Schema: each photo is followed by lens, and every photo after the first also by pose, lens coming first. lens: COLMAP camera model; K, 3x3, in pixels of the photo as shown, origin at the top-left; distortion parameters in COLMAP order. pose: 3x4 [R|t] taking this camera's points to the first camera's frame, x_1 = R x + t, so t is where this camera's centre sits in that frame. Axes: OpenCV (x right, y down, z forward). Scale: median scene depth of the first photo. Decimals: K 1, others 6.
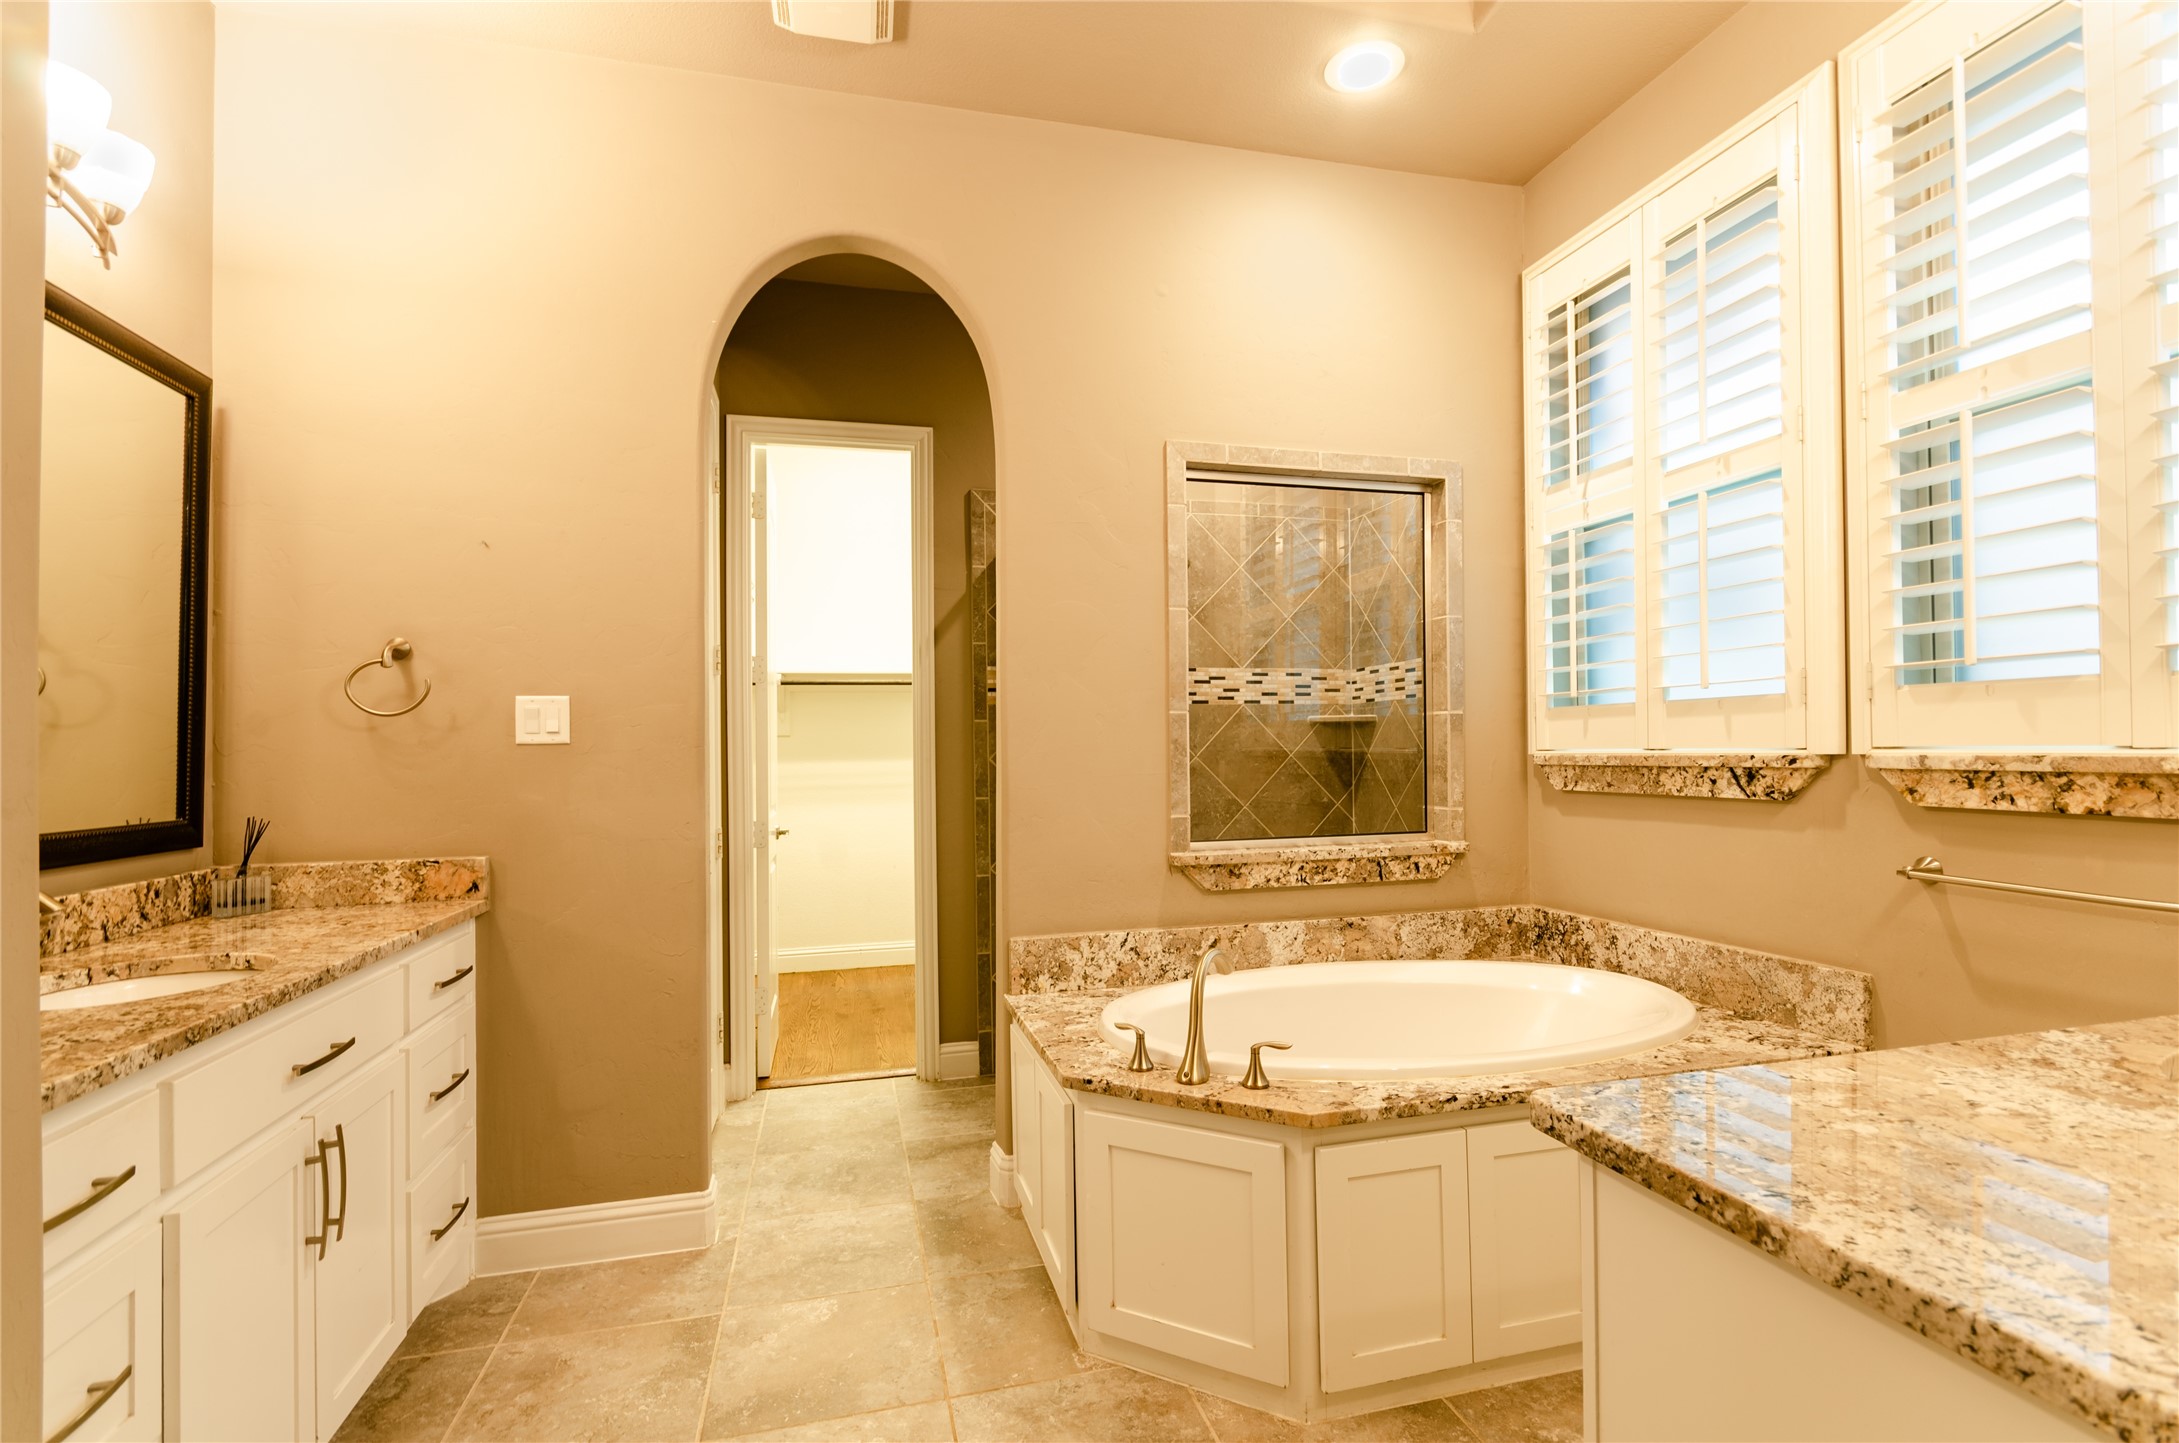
lens RADIAL K [[1017.8, 0, 1107.1], [0, 1017.8, 735.9], [0, 0, 1]] dist [-0.001005, -0.001673]
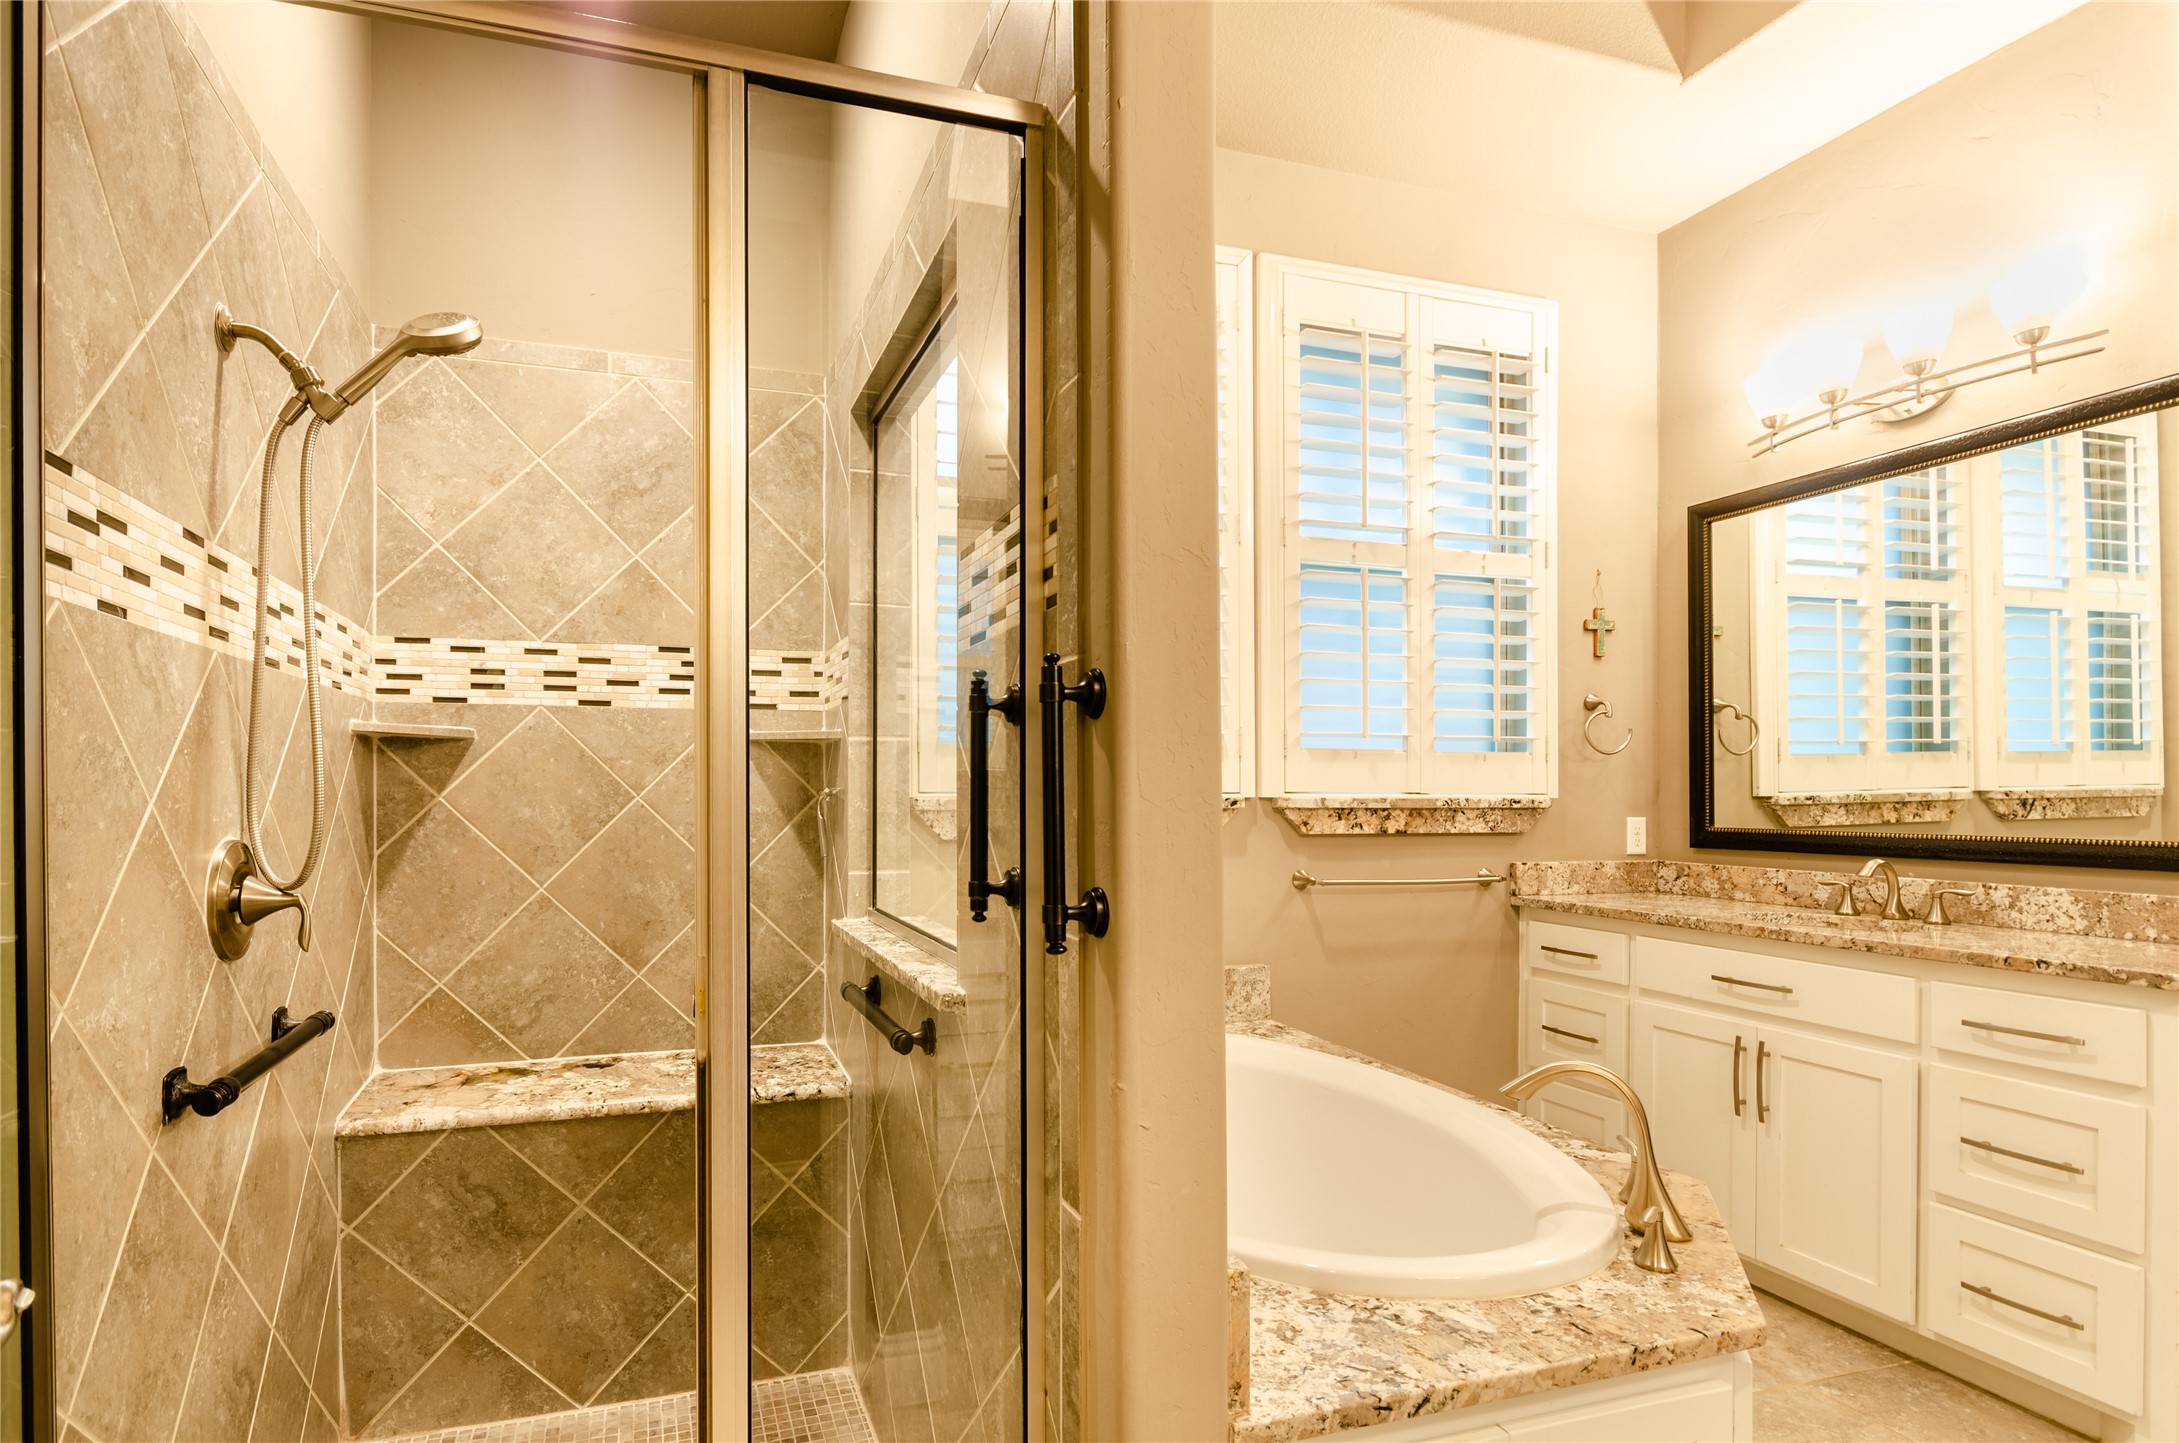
lens RADIAL K [[1050.3, 0, 989.9], [0, 1050.3, 803.5], [0, 0, 1]] dist [-0.000324, 0.000079]
pose [[-0.022820, 0.008439, 0.999704, -0.520027], [-0.012984, 0.999878, -0.008737, 0.036418], [-0.999655, -0.013180, -0.022707, 1.191831]]
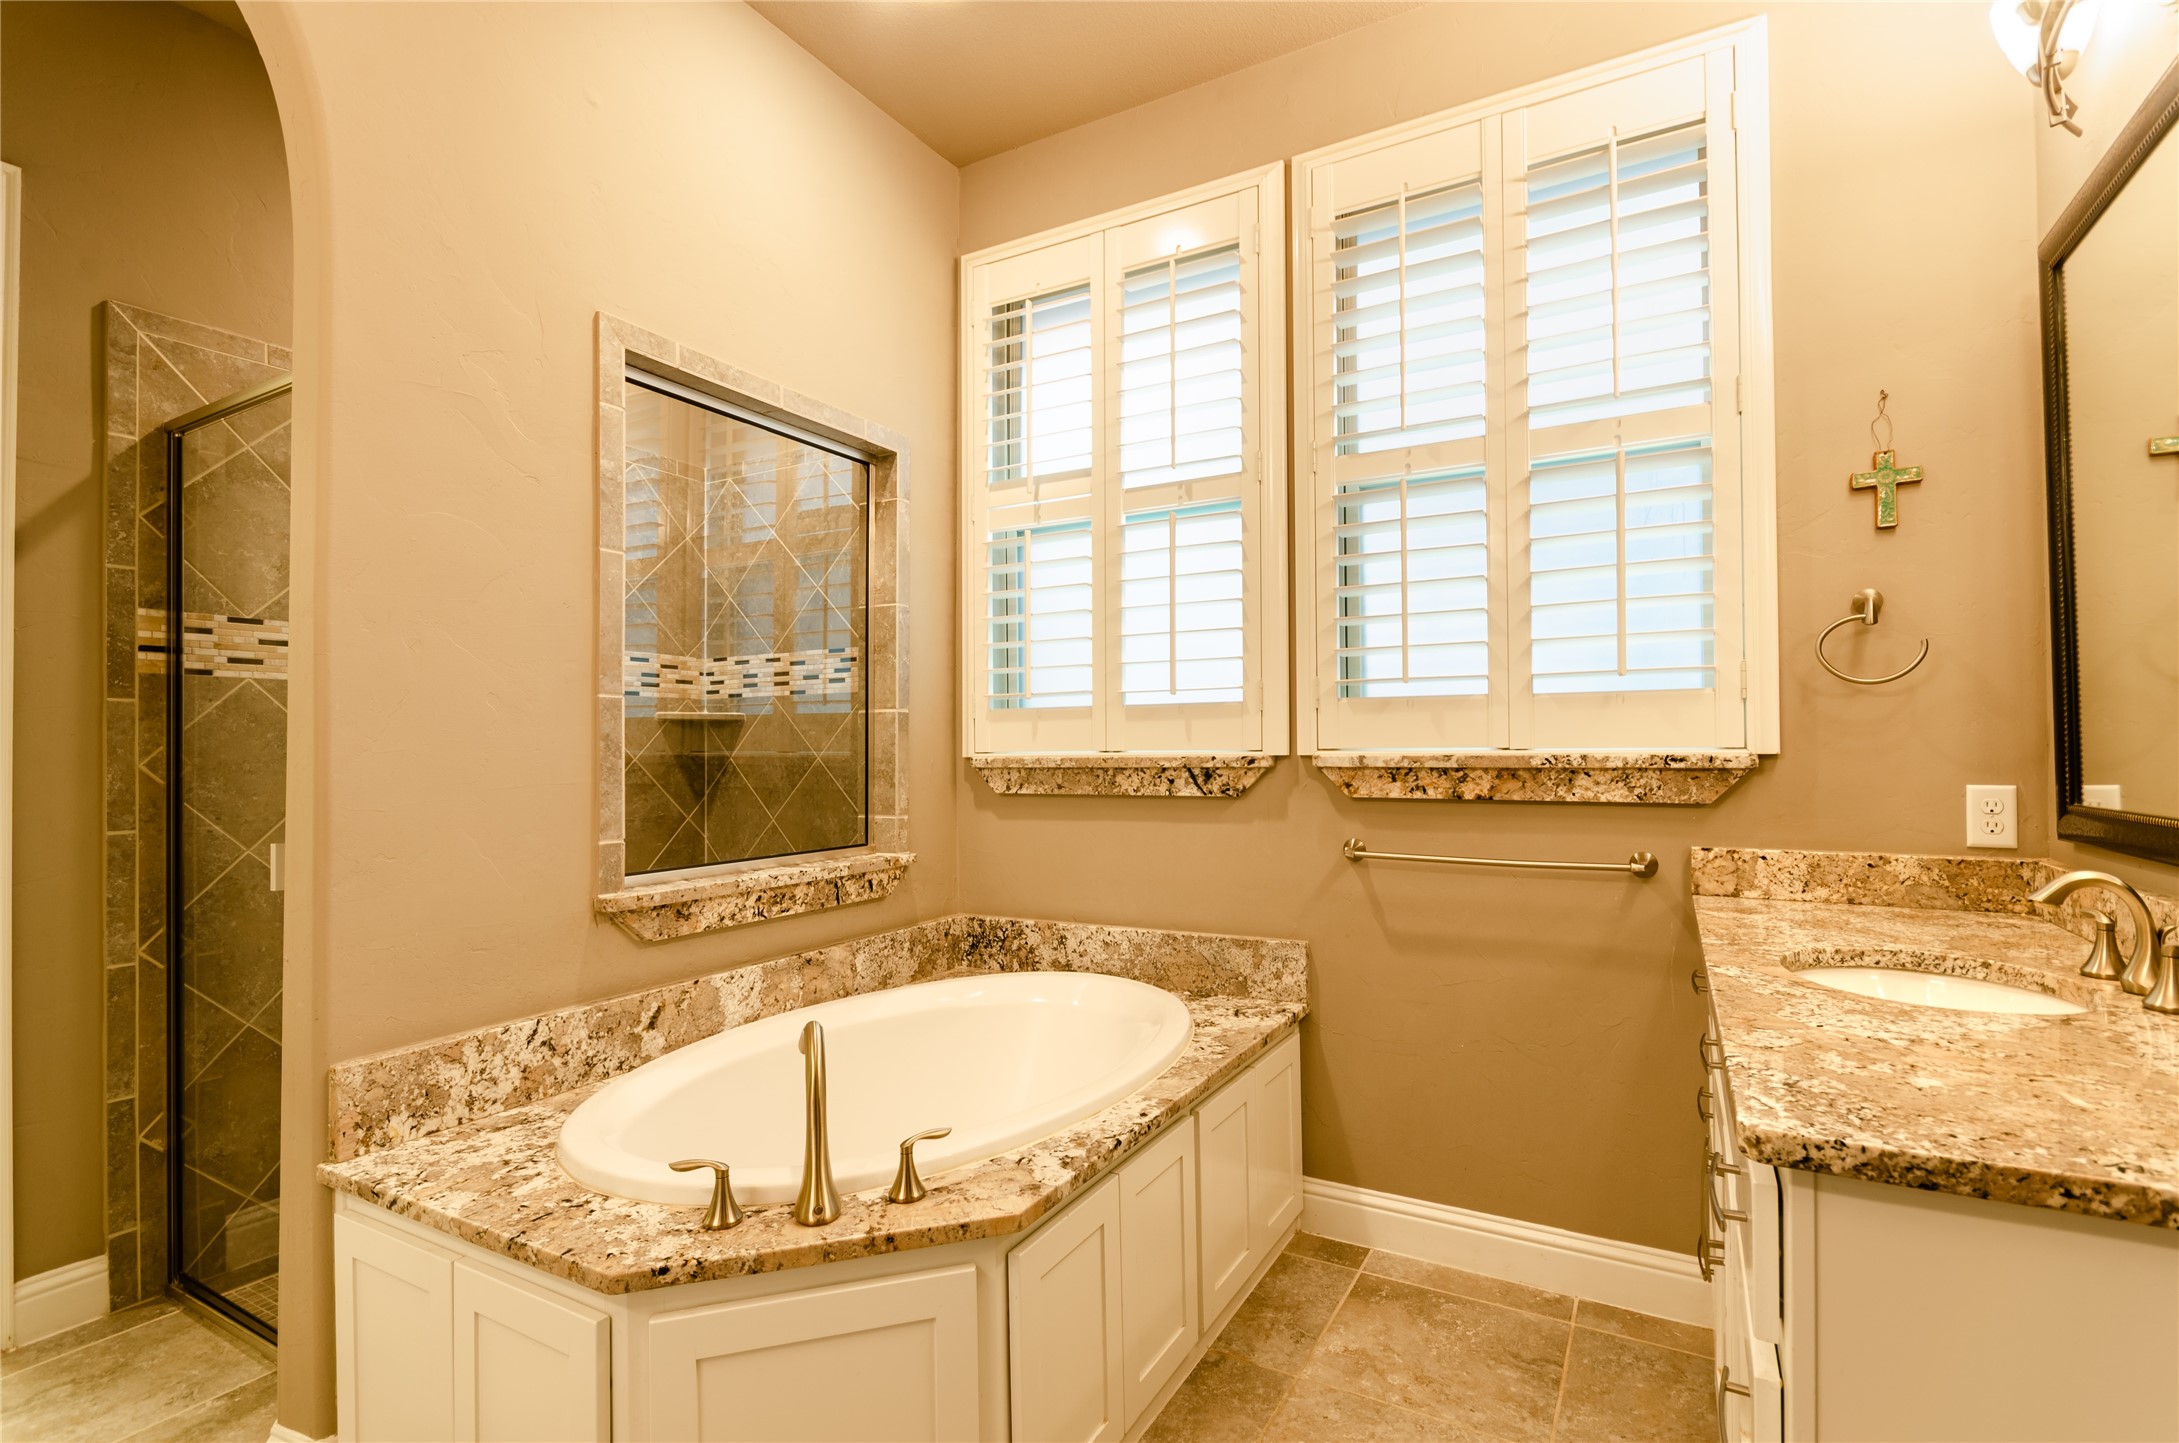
lens RADIAL K [[1017.8, 0, 1107.1], [0, 1017.8, 735.9], [0, 0, 1]] dist [-0.001005, -0.001673]
pose [[0.697613, 0.017044, 0.716272, -0.225835], [-0.010376, 0.999852, -0.013687, 0.012202], [-0.716399, 0.002116, 0.697687, 0.292376]]
